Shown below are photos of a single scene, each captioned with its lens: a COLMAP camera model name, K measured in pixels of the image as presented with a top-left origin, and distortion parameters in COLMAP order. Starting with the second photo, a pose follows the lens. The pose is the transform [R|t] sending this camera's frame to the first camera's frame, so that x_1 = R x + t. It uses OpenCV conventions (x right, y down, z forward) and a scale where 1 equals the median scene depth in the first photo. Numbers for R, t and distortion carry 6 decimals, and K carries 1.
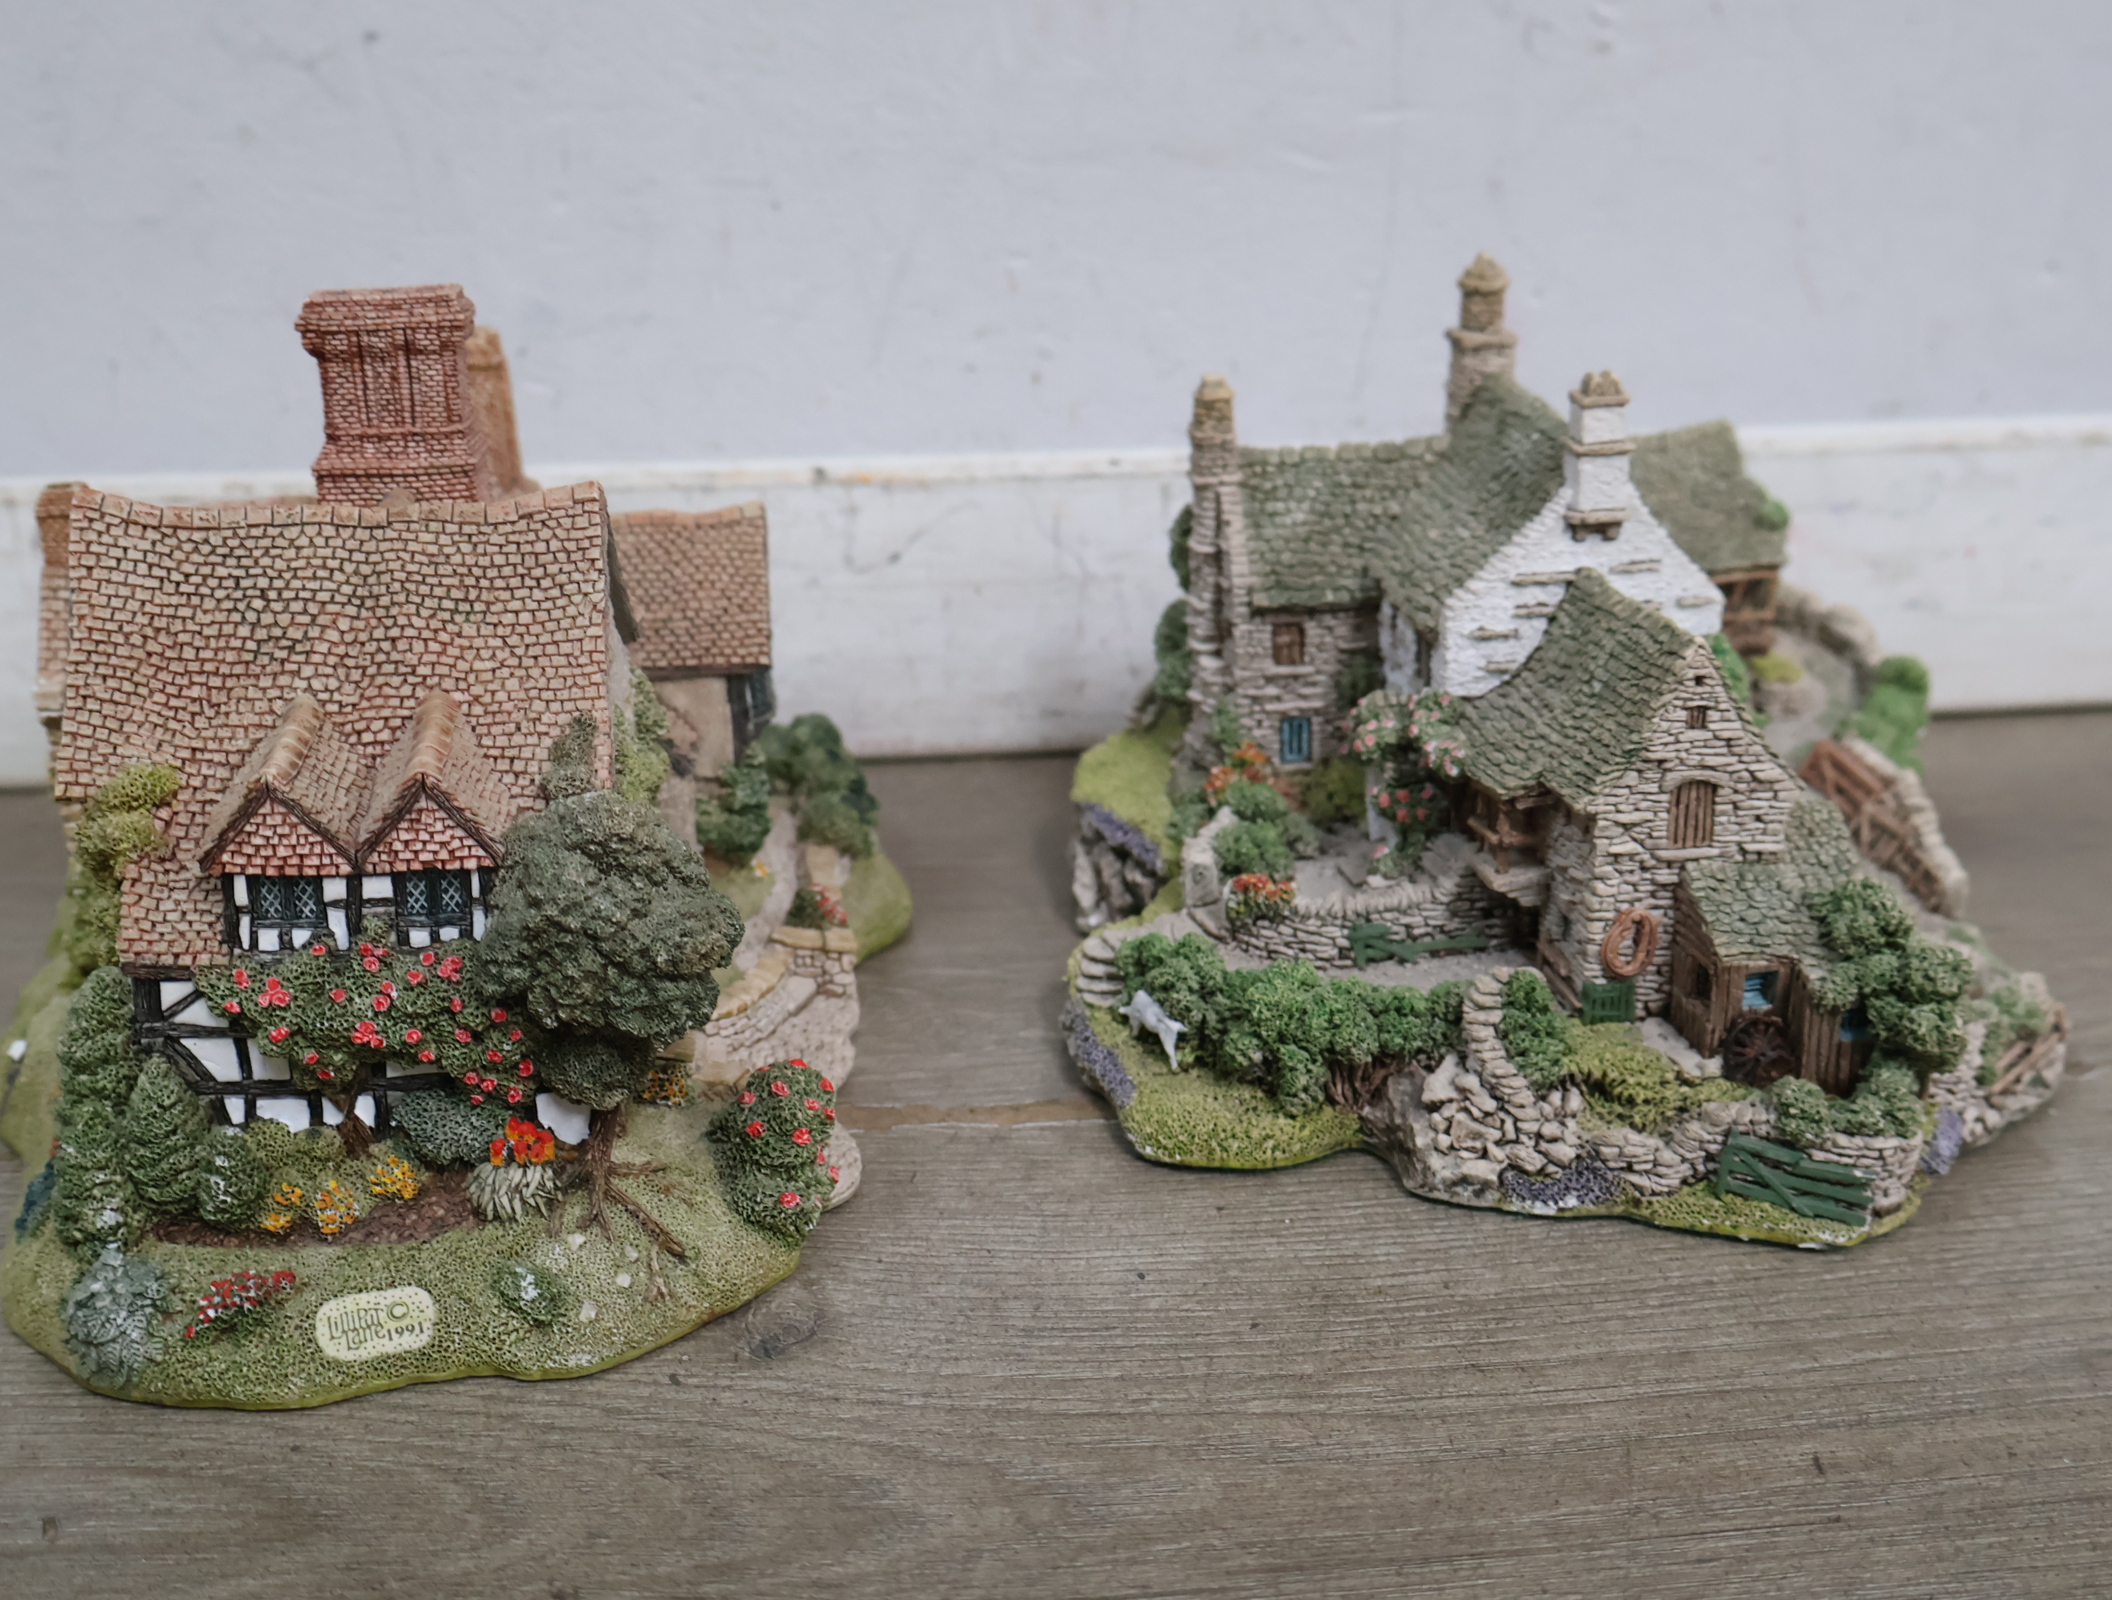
lens RADIAL K [[2446.0, 0, 1061.6], [0, 2446.0, 769.3], [0, 0, 1]] dist [0.006717, 0.000000]
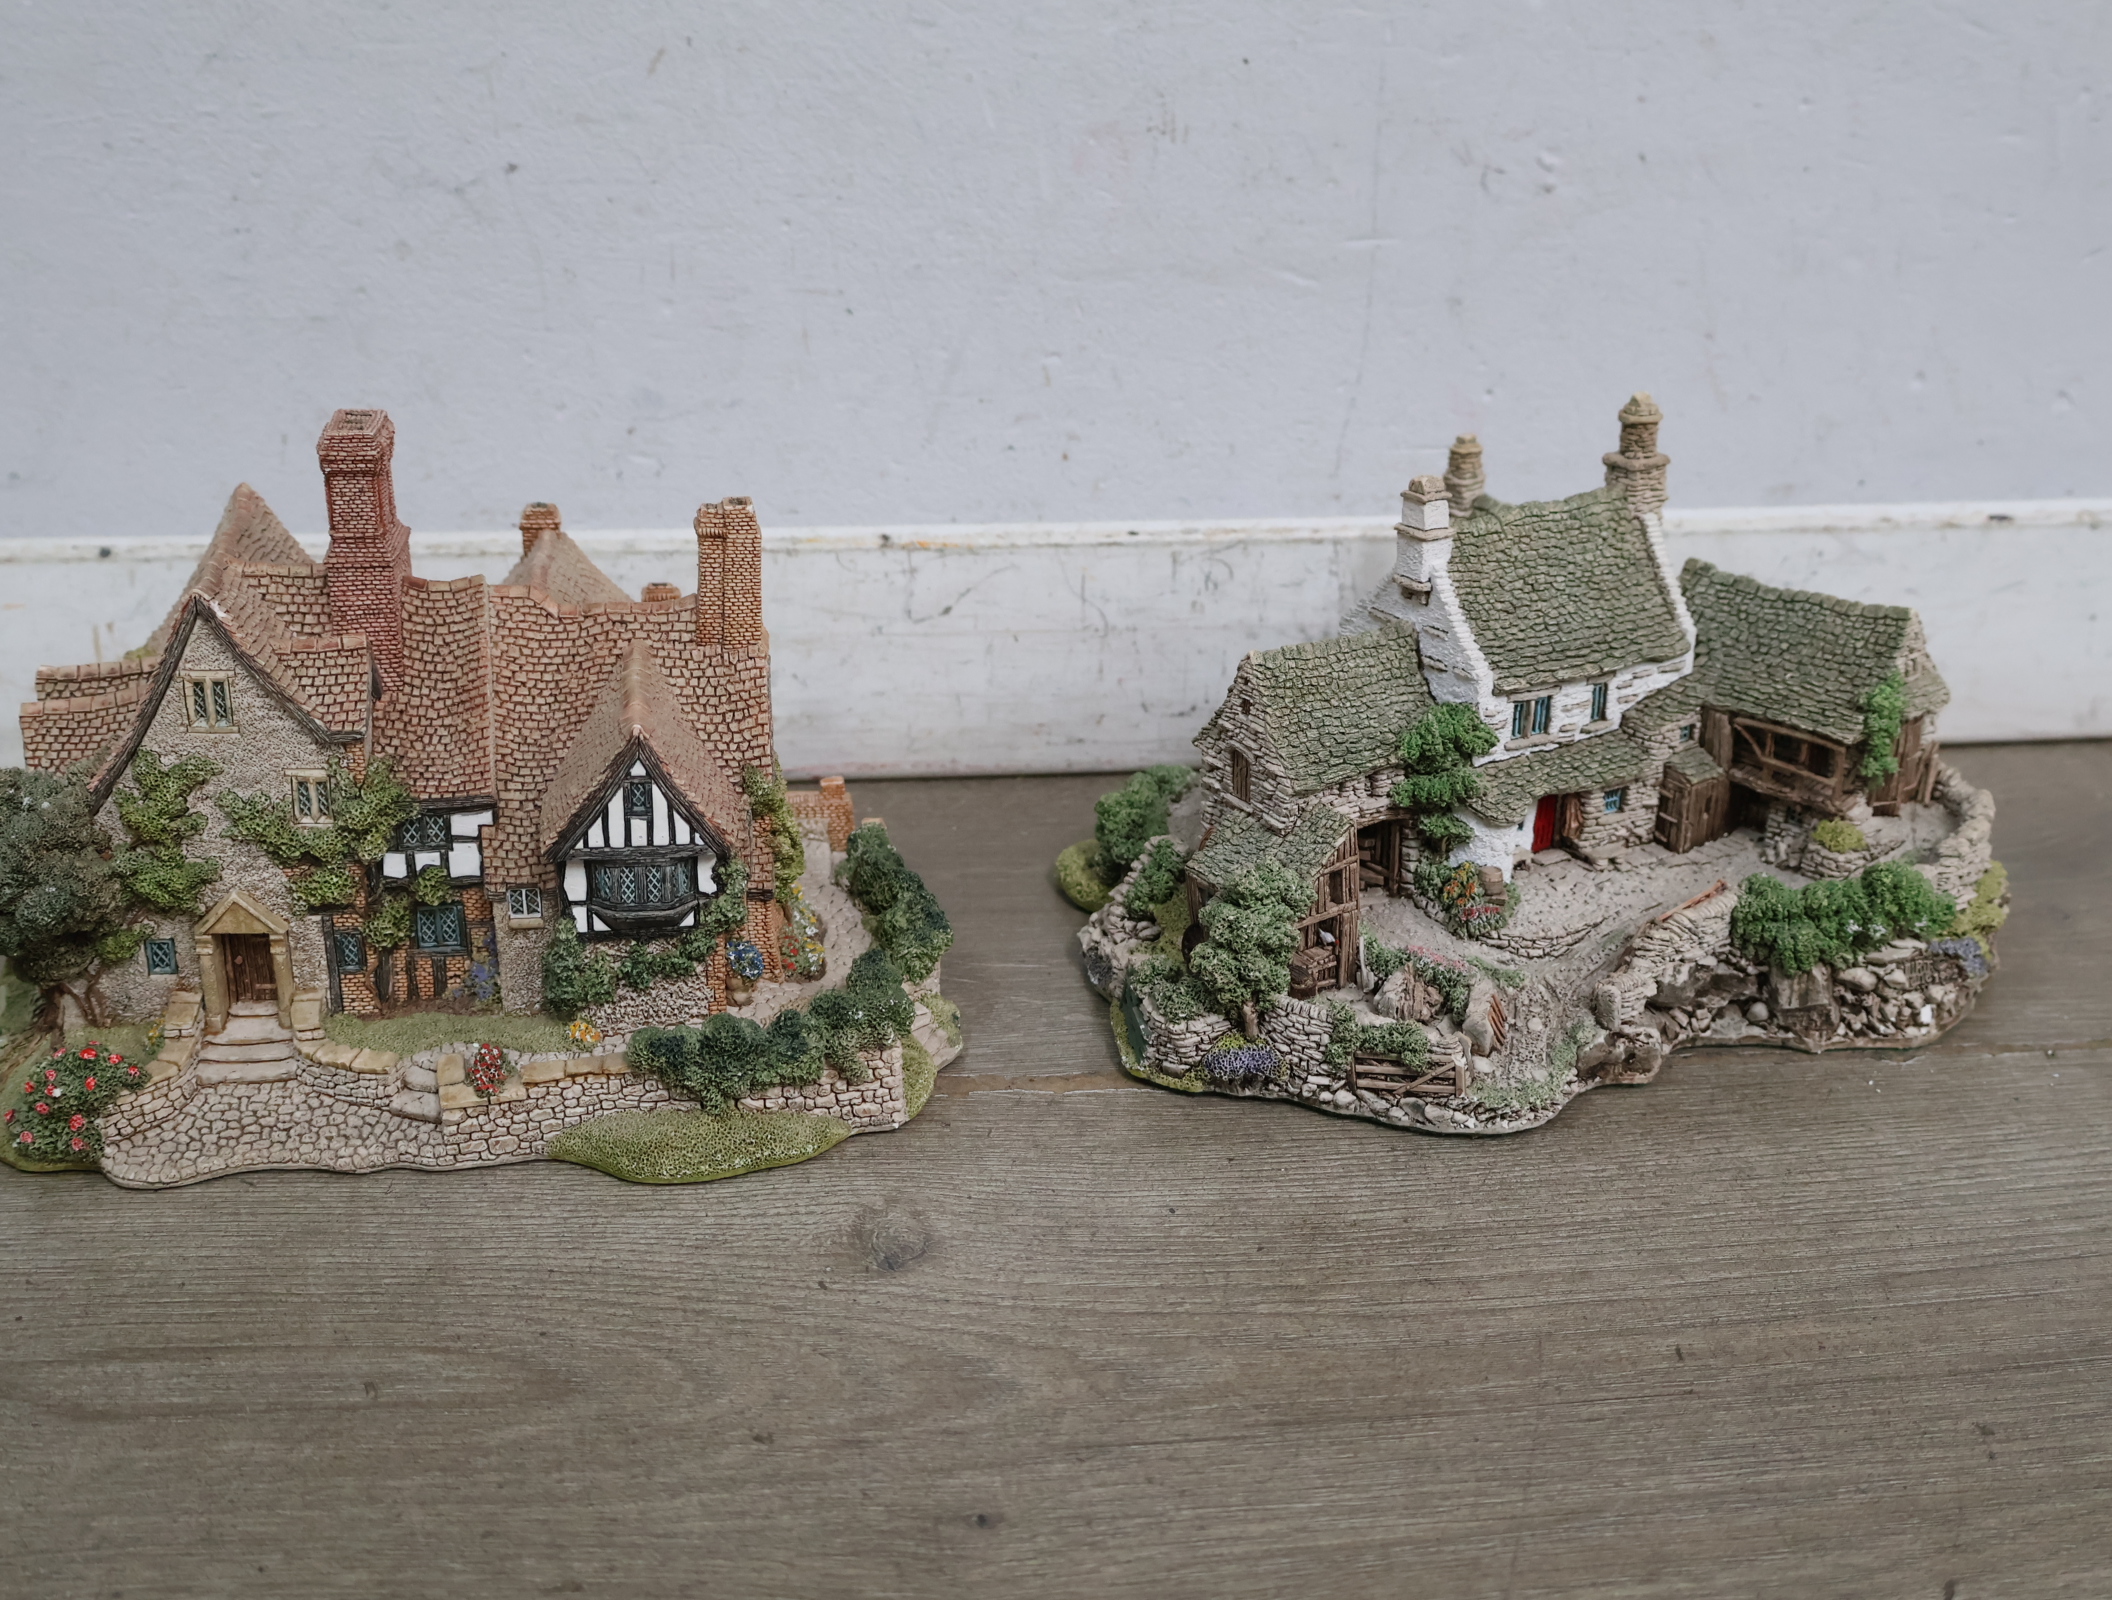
lens RADIAL K [[2446.0, 0, 1046.2], [0, 2446.0, 786.0], [0, 0, 1]] dist [0.006717, 0.000000]
pose [[0.999800, 0.011715, 0.016216, -0.064301], [-0.012207, 0.999457, 0.030594, -0.064416], [-0.015849, -0.030786, 0.999400, -0.325847]]
